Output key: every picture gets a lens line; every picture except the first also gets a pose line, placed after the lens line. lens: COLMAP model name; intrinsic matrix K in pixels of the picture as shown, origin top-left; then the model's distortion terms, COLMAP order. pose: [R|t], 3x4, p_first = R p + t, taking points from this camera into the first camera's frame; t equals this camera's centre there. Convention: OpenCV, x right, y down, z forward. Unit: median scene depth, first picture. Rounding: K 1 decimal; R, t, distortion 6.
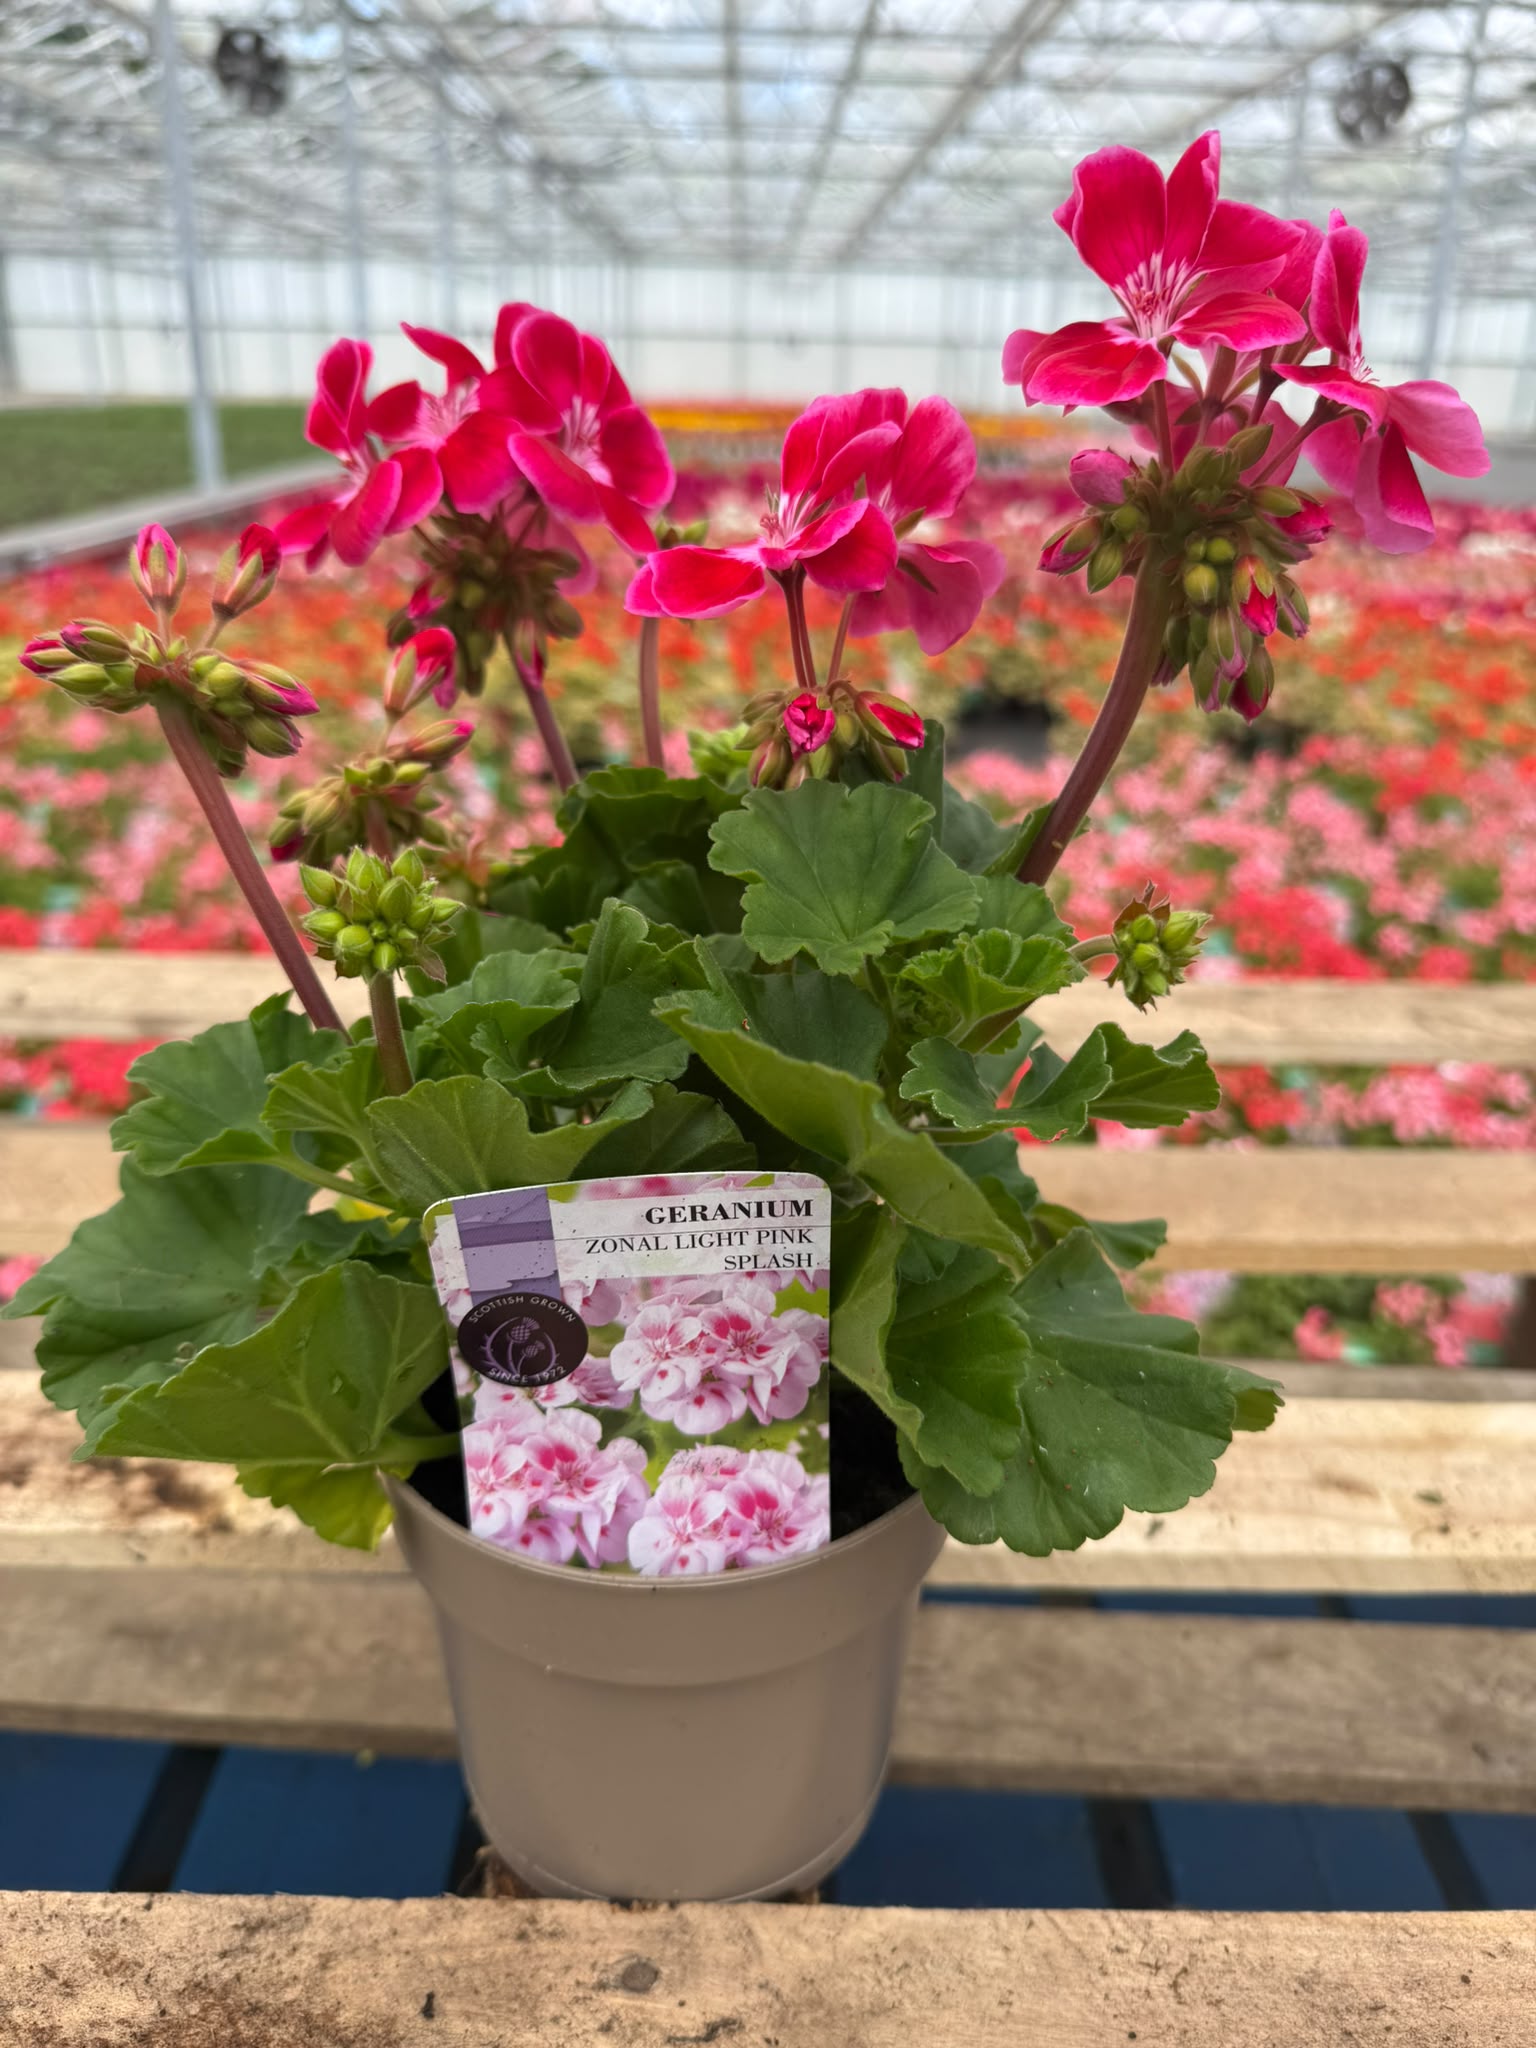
lens RADIAL K [[1589.9, 0, 765.6], [0, 1589.9, 1055.4], [0, 0, 1]] dist [-0.023726, -0.004145]
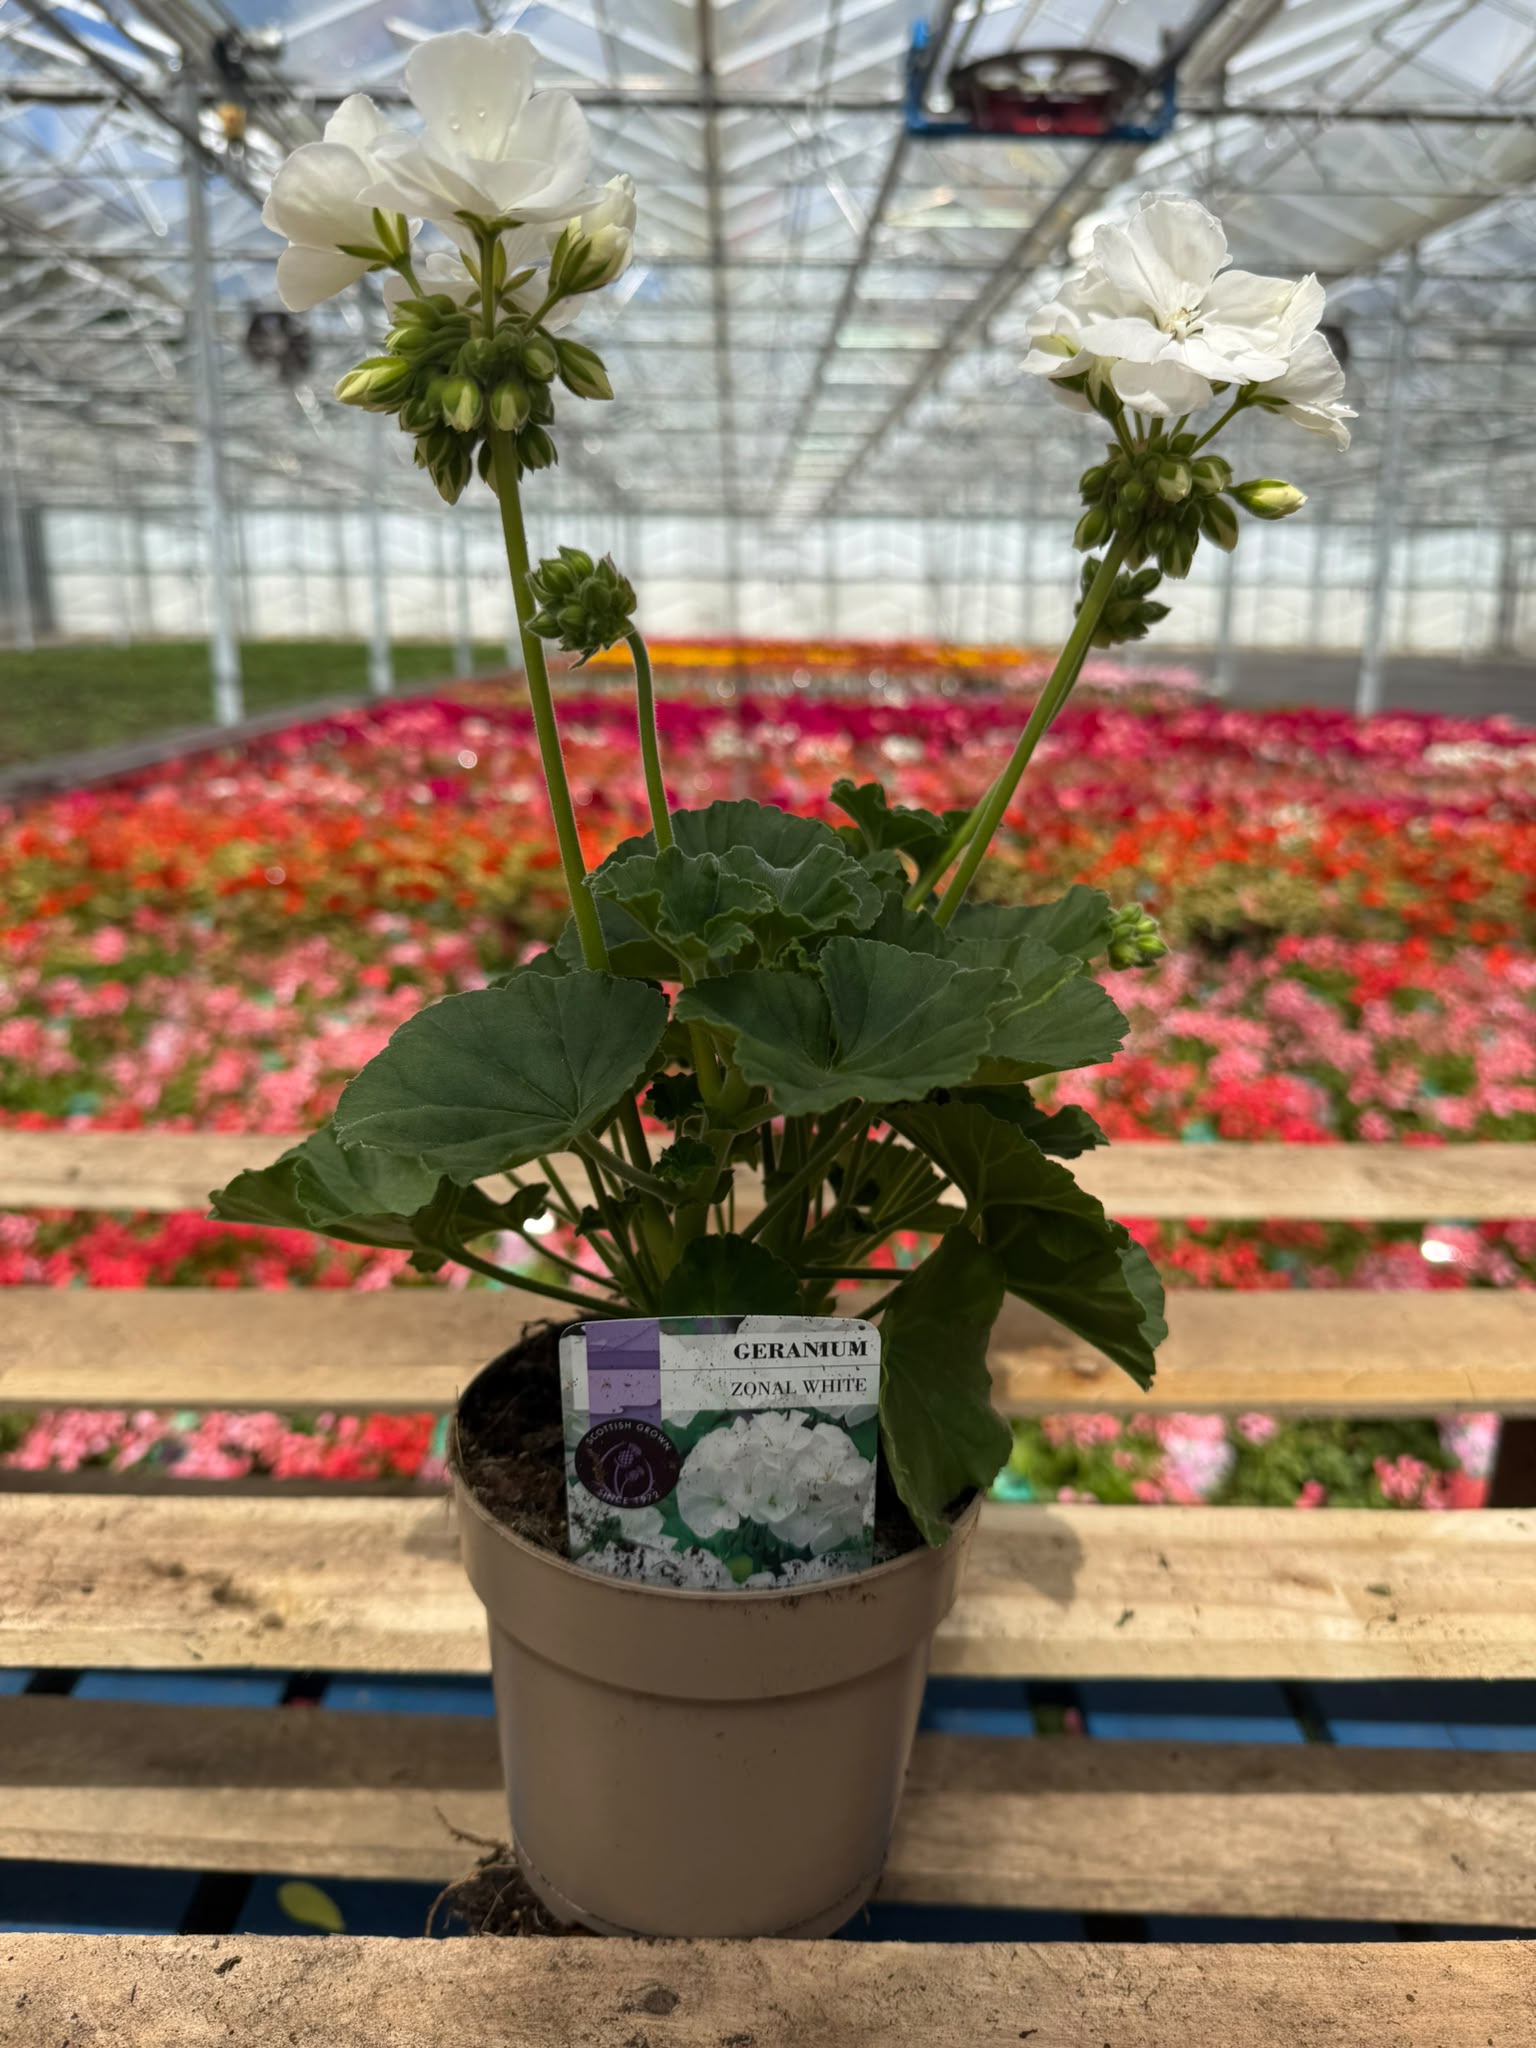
lens RADIAL K [[1589.9, 0, 760.1], [0, 1589.9, 1016.2], [0, 0, 1]] dist [-0.023726, -0.004145]
pose [[0.999909, -0.013419, -0.001358, 0.000318], [0.013050, 0.987997, -0.153924, 0.041660], [0.003407, 0.153892, 0.988082, -0.112772]]
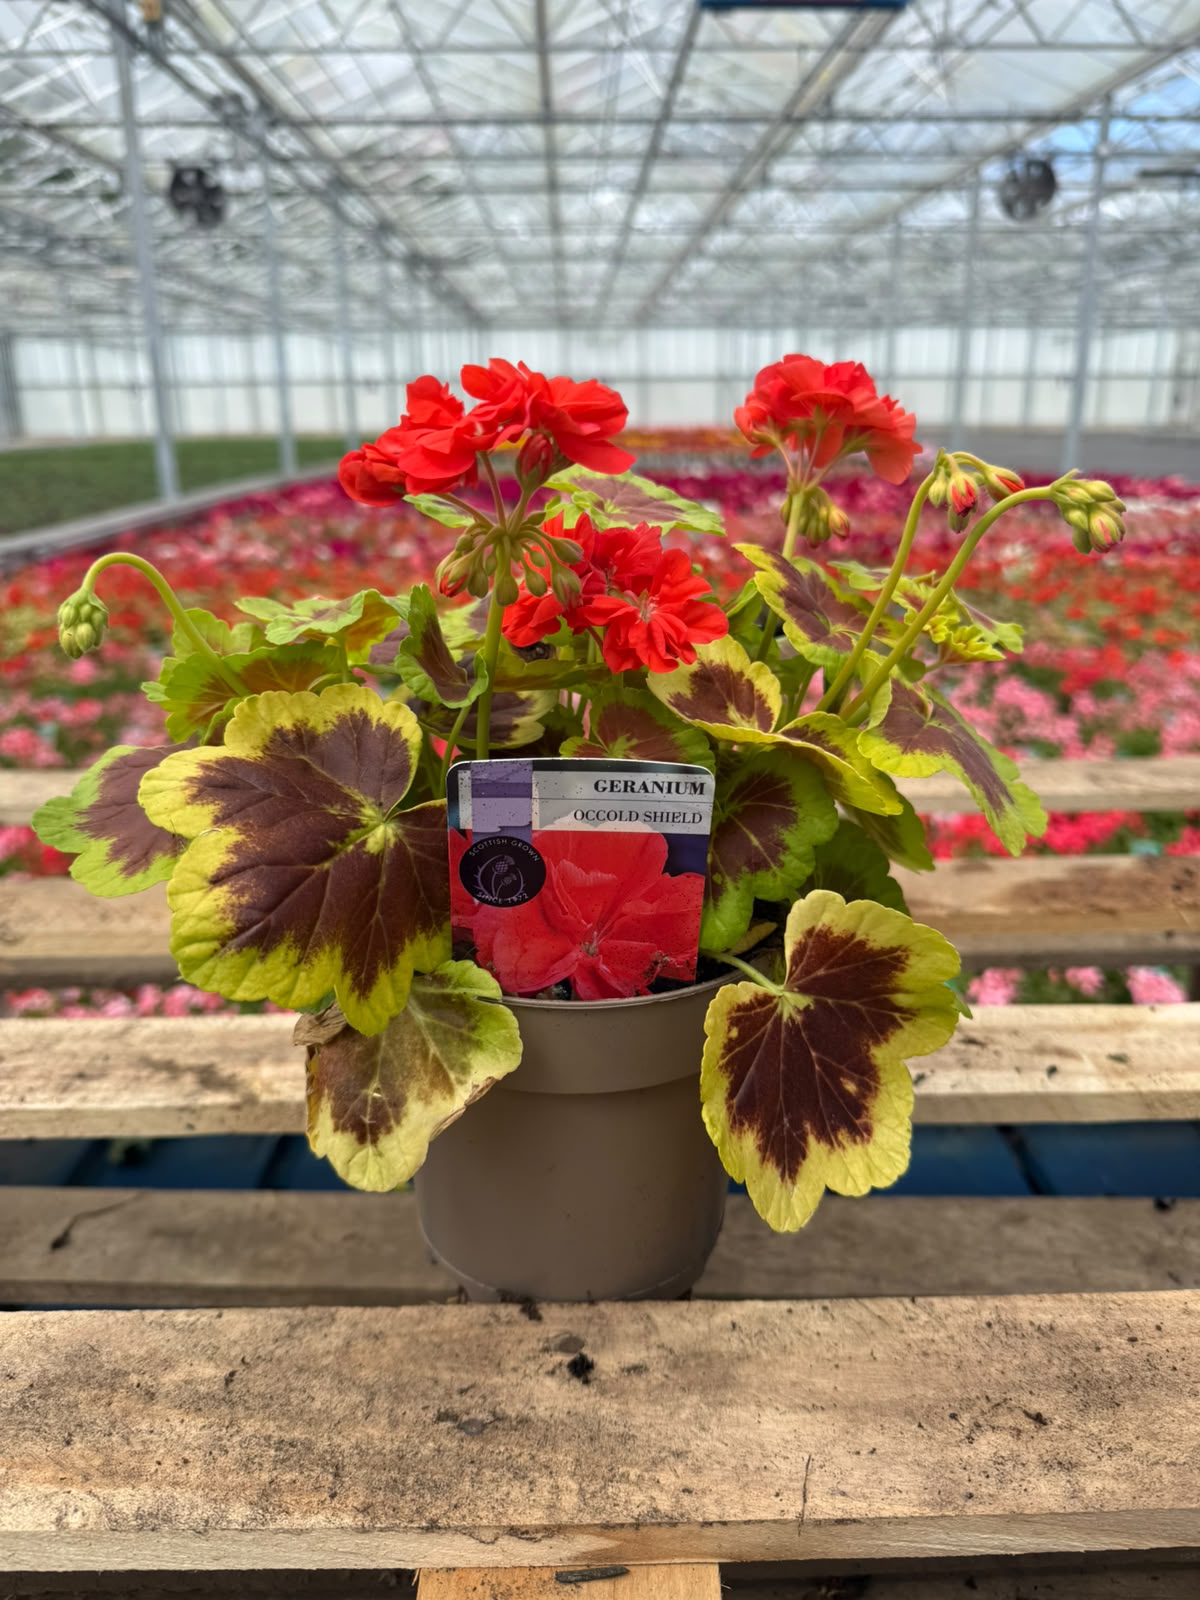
lens RADIAL K [[1242.1, 0, 605.0], [0, 1242.1, 812.8], [0, 0, 1]] dist [-0.023726, -0.004145]
pose [[0.999287, -0.037502, 0.004439, -0.021576], [0.037751, 0.995090, -0.091492, 0.122529], [-0.000987, 0.091595, 0.995796, -0.082088]]
